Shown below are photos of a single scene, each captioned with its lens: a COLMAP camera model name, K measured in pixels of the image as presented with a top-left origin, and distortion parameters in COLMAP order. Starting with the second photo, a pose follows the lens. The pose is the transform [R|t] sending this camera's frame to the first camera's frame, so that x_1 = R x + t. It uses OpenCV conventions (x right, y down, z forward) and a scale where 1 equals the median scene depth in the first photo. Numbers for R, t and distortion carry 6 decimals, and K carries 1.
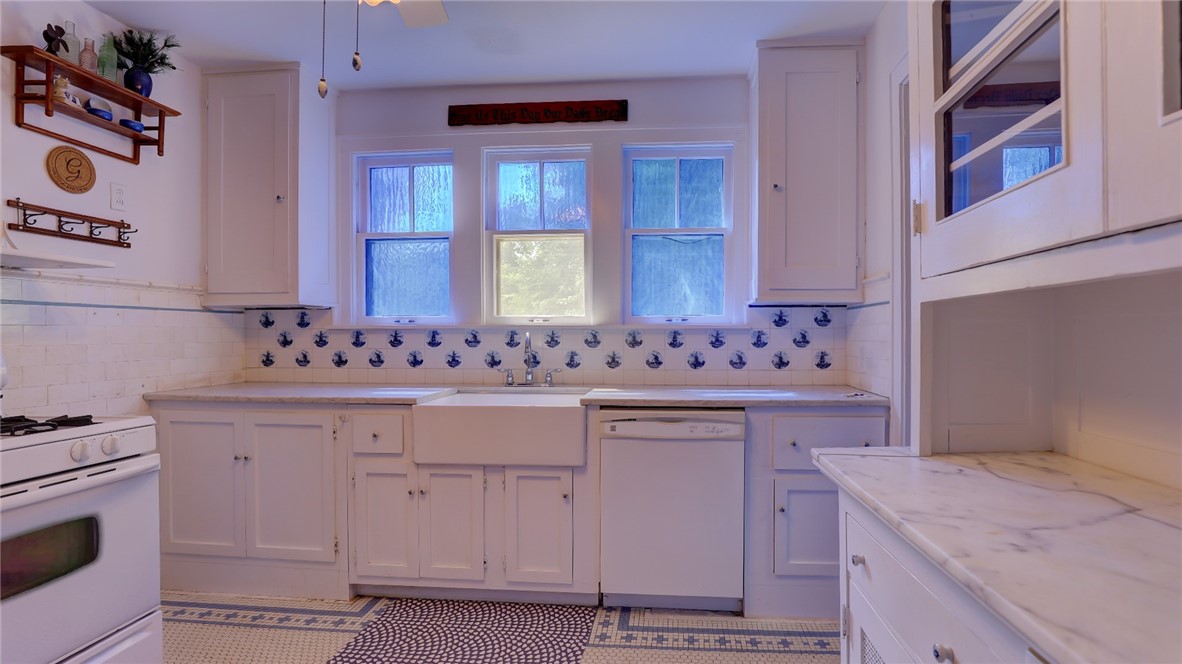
lens RADIAL K [[624.0, 0, 594.9], [0, 624.0, 330.0], [0, 0, 1]] dist [0.007431, 0.001019]
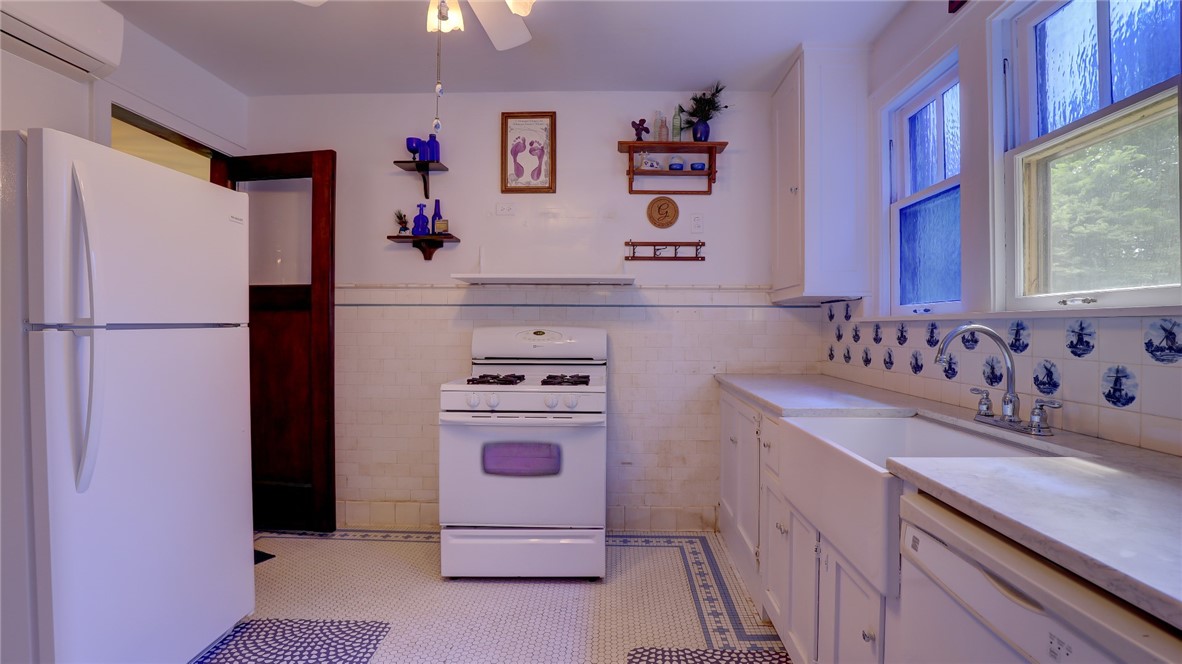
lens RADIAL K [[544.3, 0, 594.2], [0, 544.3, 327.4], [0, 0, 1]] dist [-0.004726, -0.000082]
pose [[0.077242, 0.002037, -0.997010, 0.382440], [-0.001609, 0.999997, 0.001919, 0.006217], [0.997011, 0.001456, 0.077245, 0.716451]]
